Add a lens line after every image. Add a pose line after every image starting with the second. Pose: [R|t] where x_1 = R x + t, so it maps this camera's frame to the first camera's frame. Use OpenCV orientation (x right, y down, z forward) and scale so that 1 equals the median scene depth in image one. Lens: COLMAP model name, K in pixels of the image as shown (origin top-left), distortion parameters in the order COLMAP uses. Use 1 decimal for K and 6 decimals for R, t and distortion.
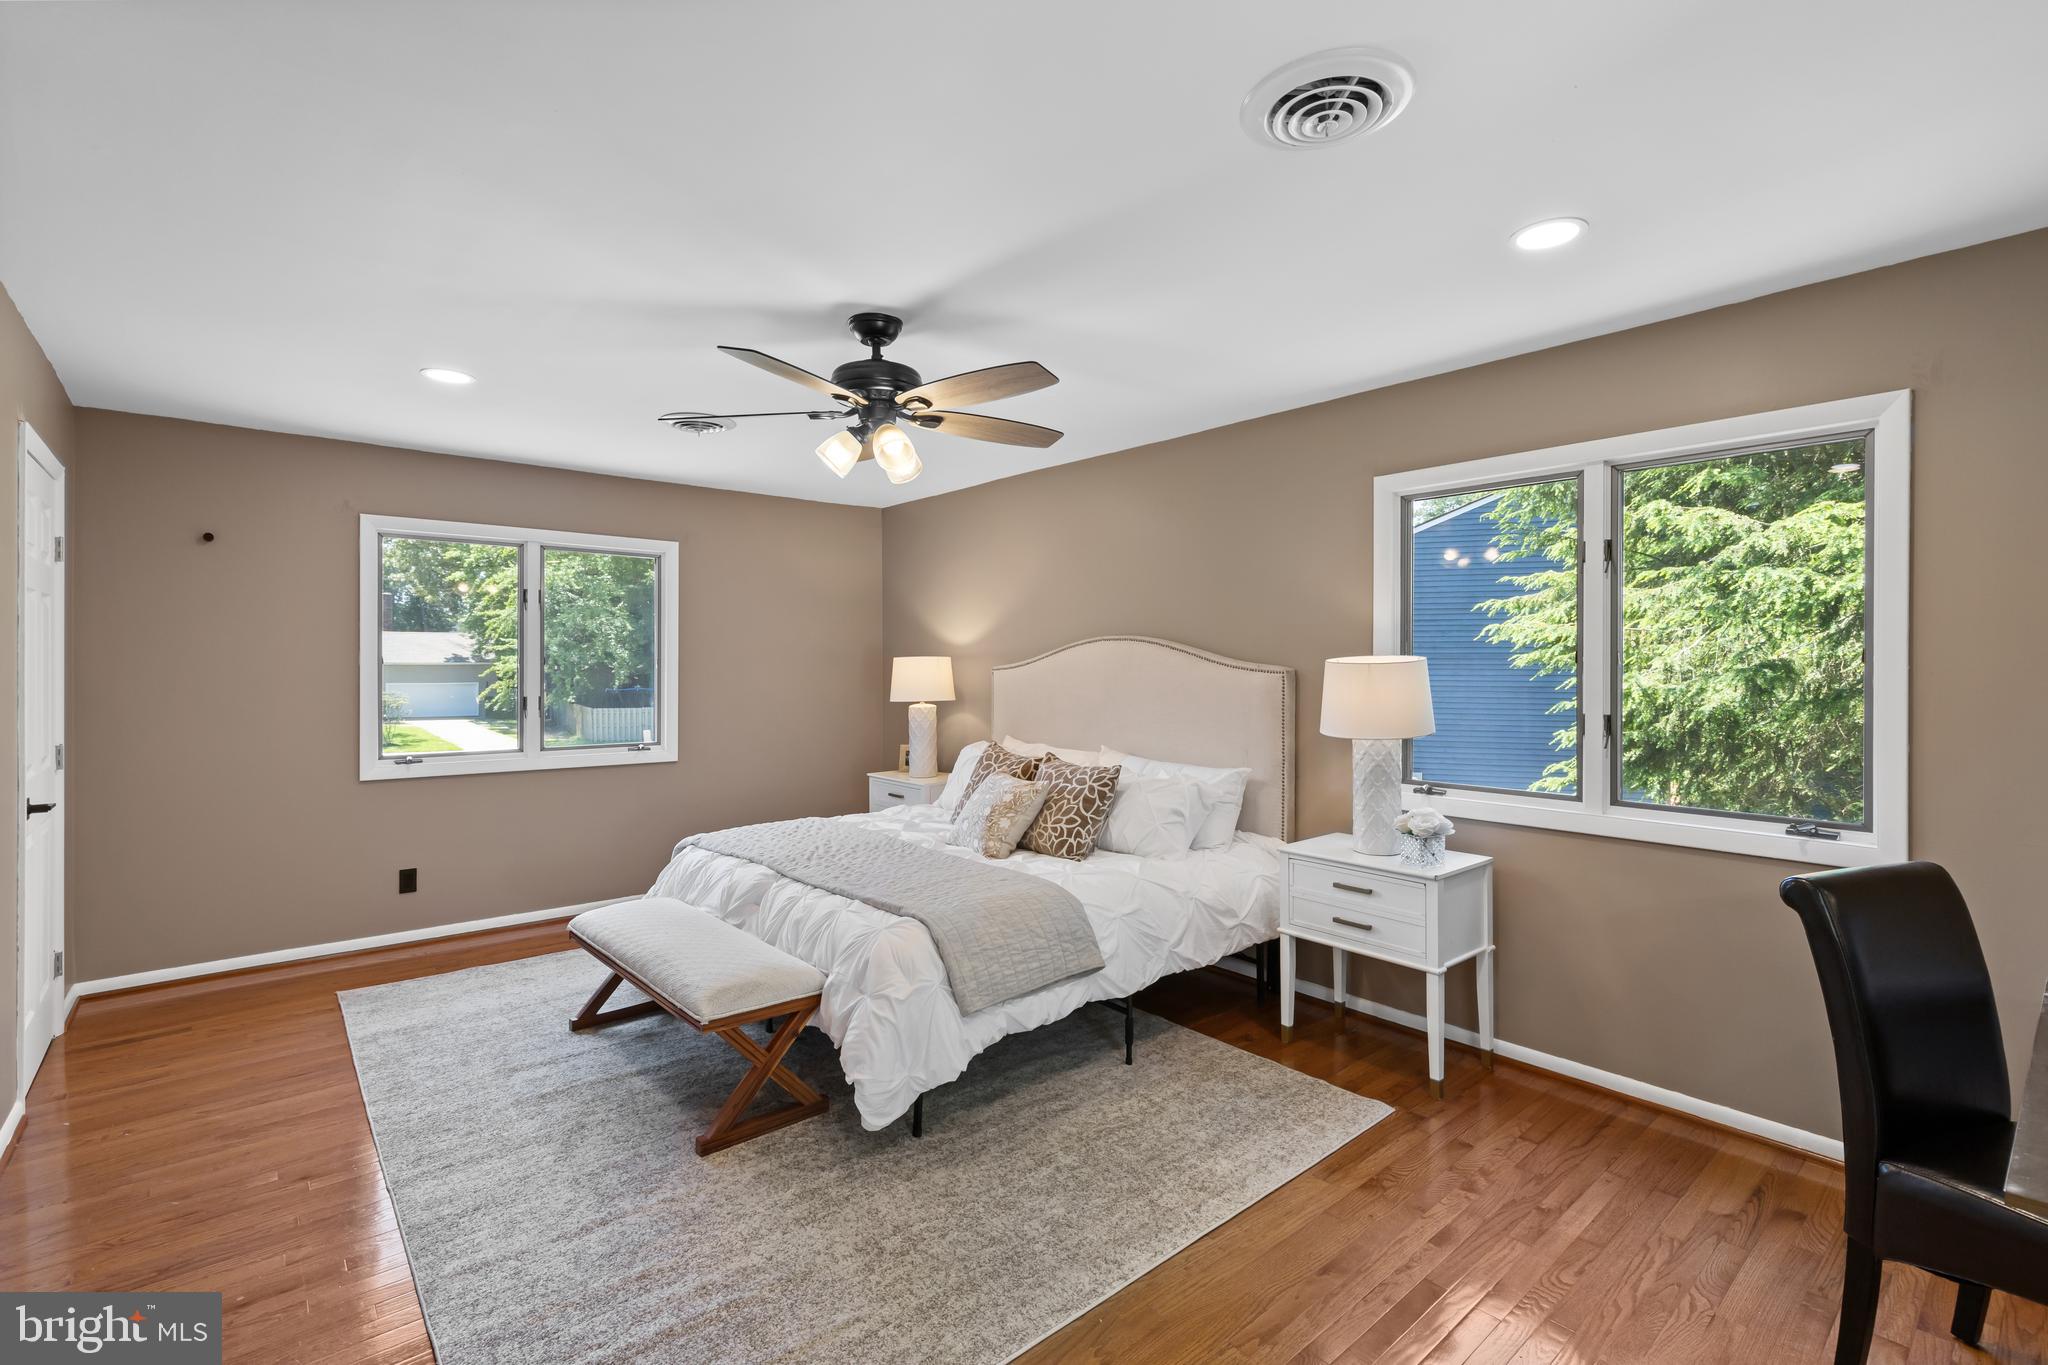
lens RADIAL K [[928.8, 0, 1027.5], [0, 928.8, 670.6], [0, 0, 1]] dist [0.002073, -0.000734]
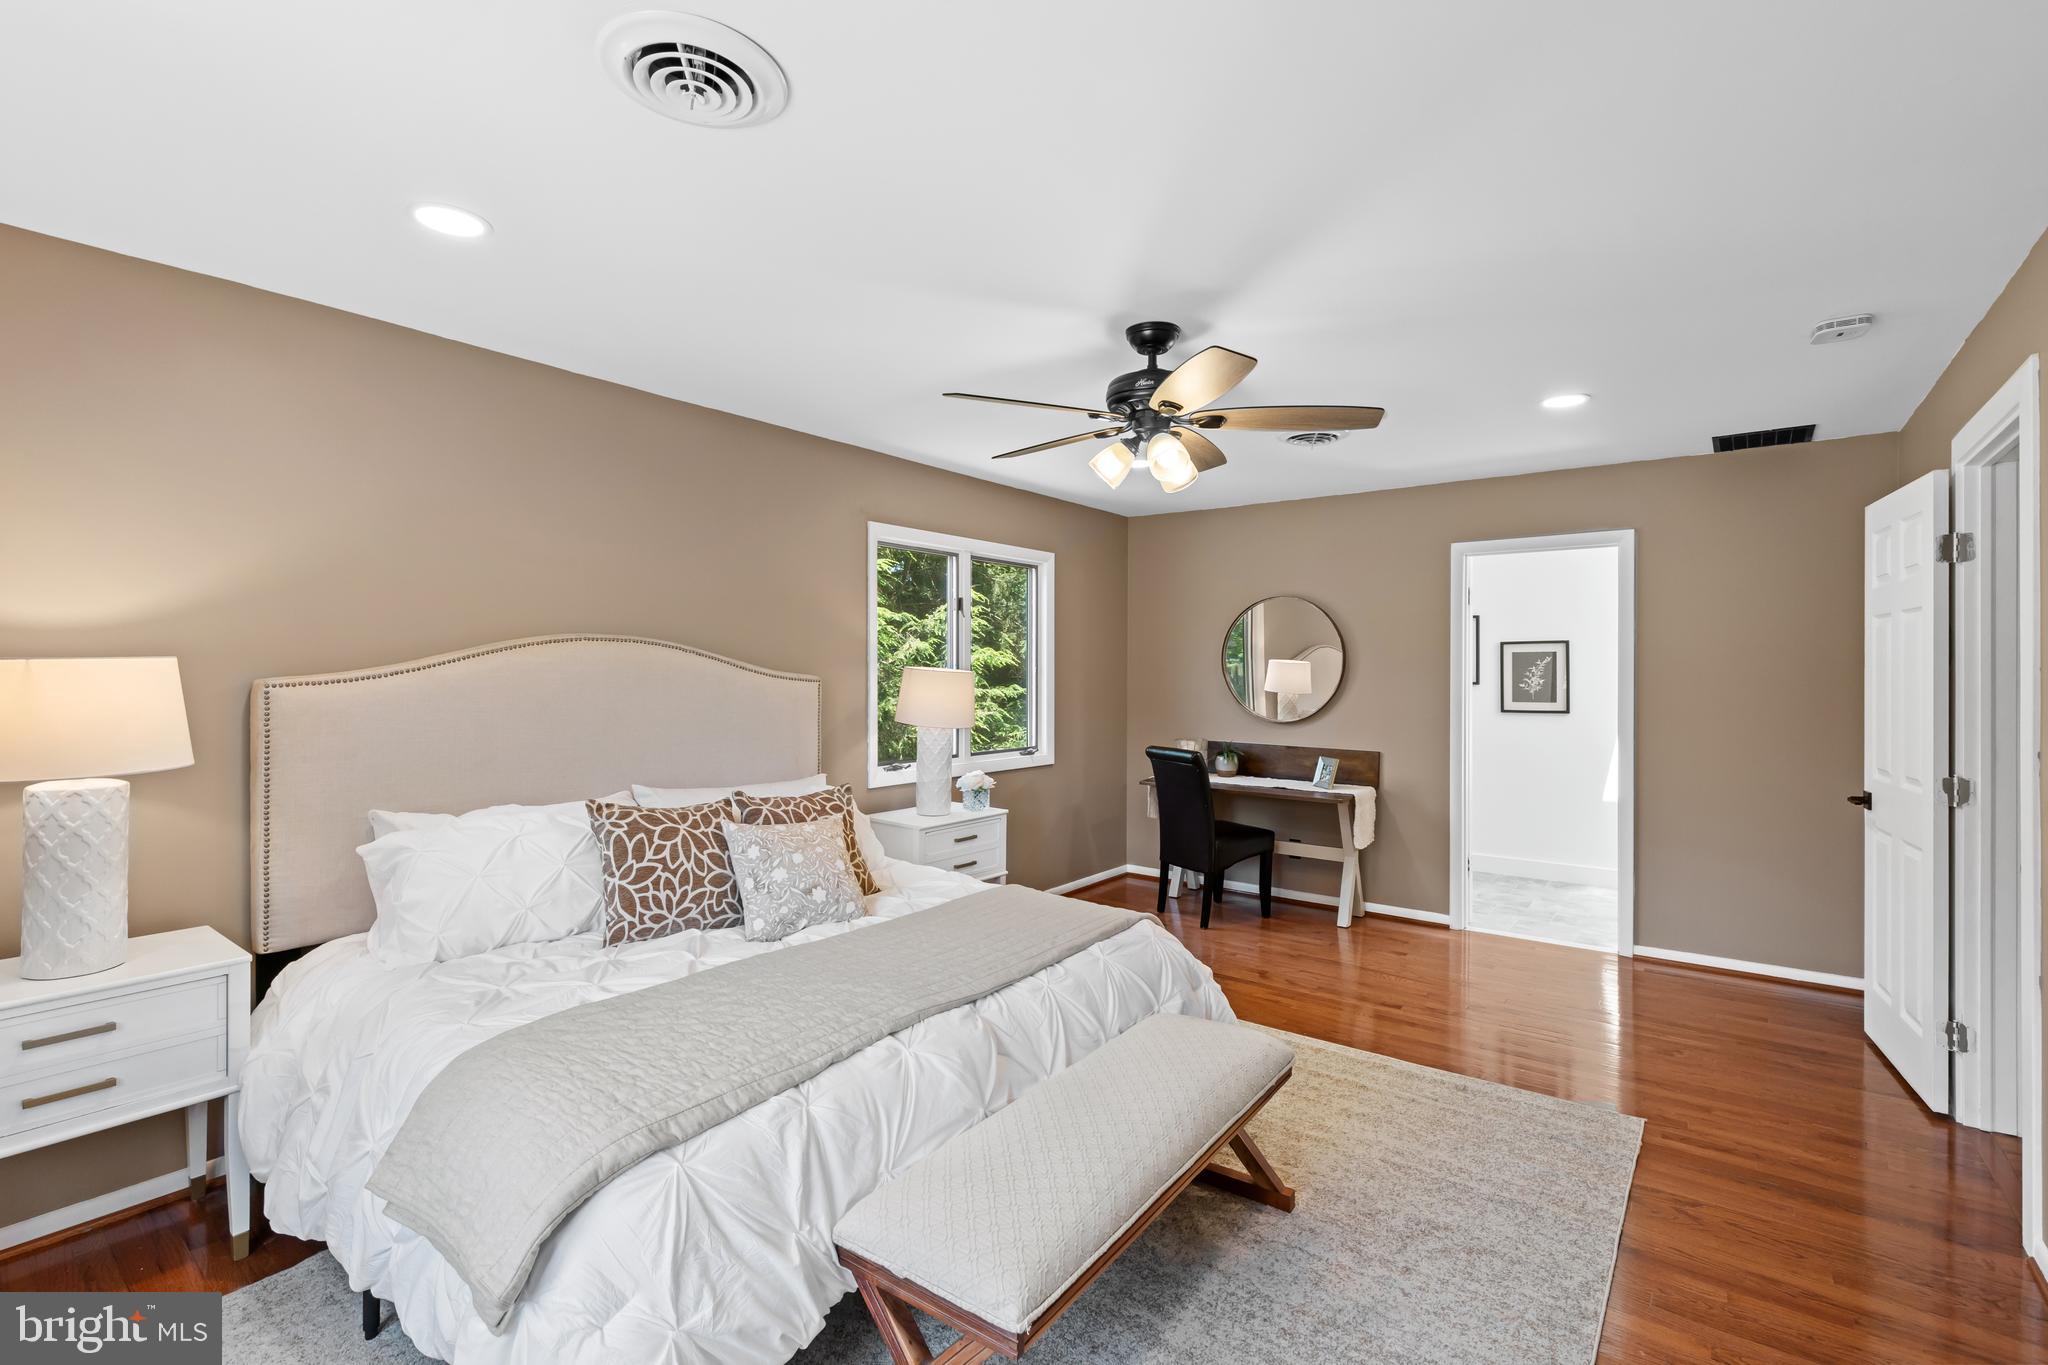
lens RADIAL K [[928.8, 0, 1027.5], [0, 928.8, 670.6], [0, 0, 1]] dist [0.002073, -0.000734]
pose [[-0.213912, 0.000284, 0.976853, -1.011021], [0.004154, 0.999991, 0.000619, -0.011073], [-0.976844, 0.004190, -0.213911, 1.226524]]
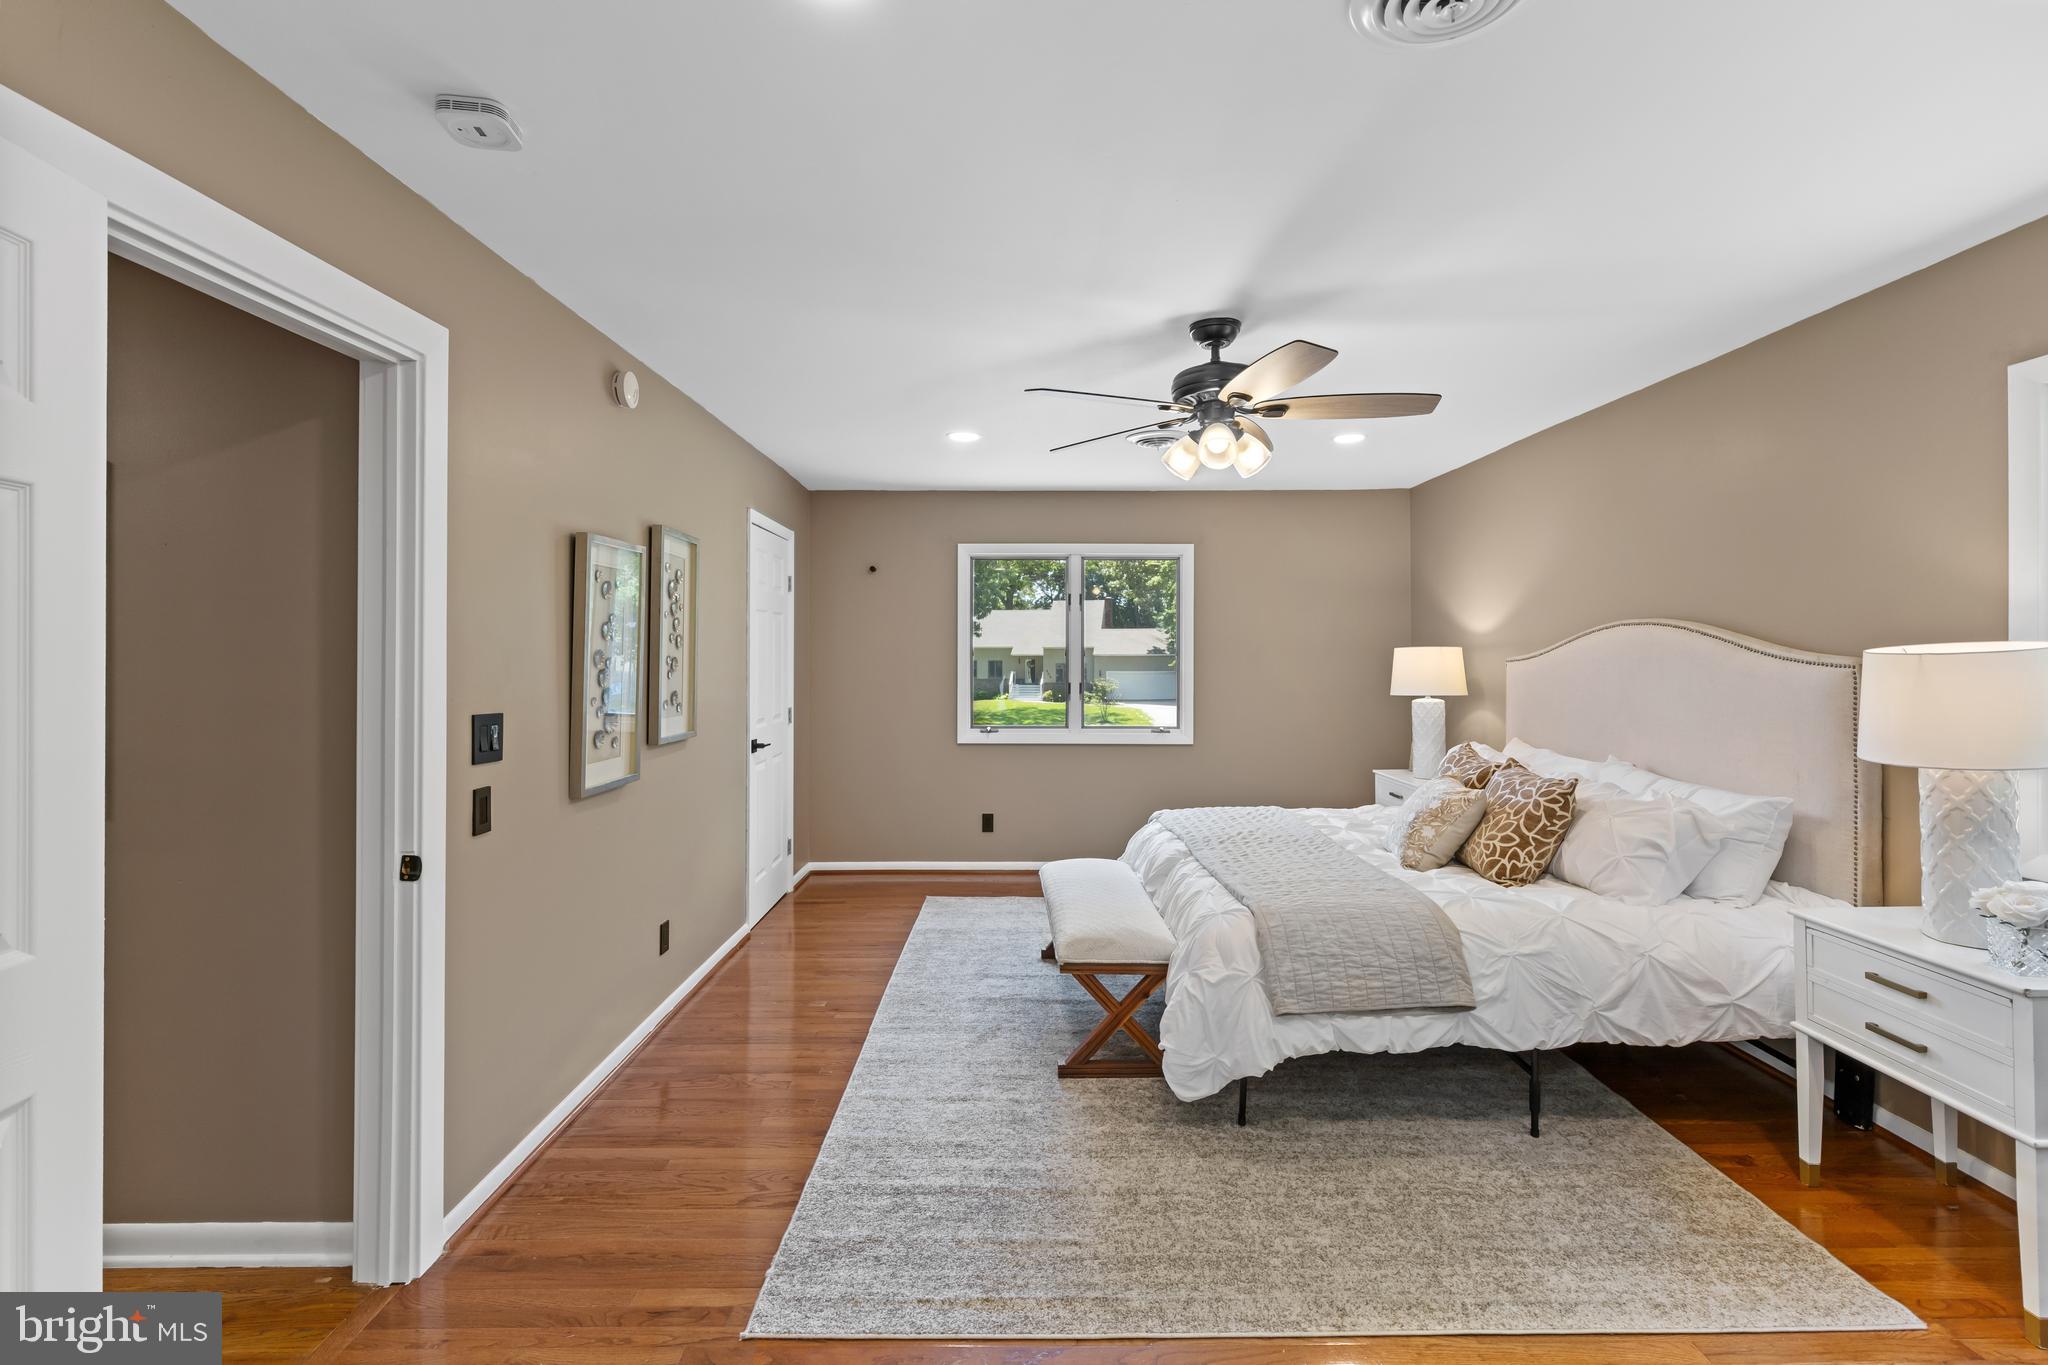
lens RADIAL K [[934.6, 0, 1029.5], [0, 934.6, 656.9], [0, 0, 1]] dist [-0.001056, -0.001455]
pose [[0.756132, -0.000376, -0.654419, 0.325003], [-0.002916, 0.999988, -0.003944, -0.001168], [0.654413, 0.004891, 0.756121, 0.071137]]
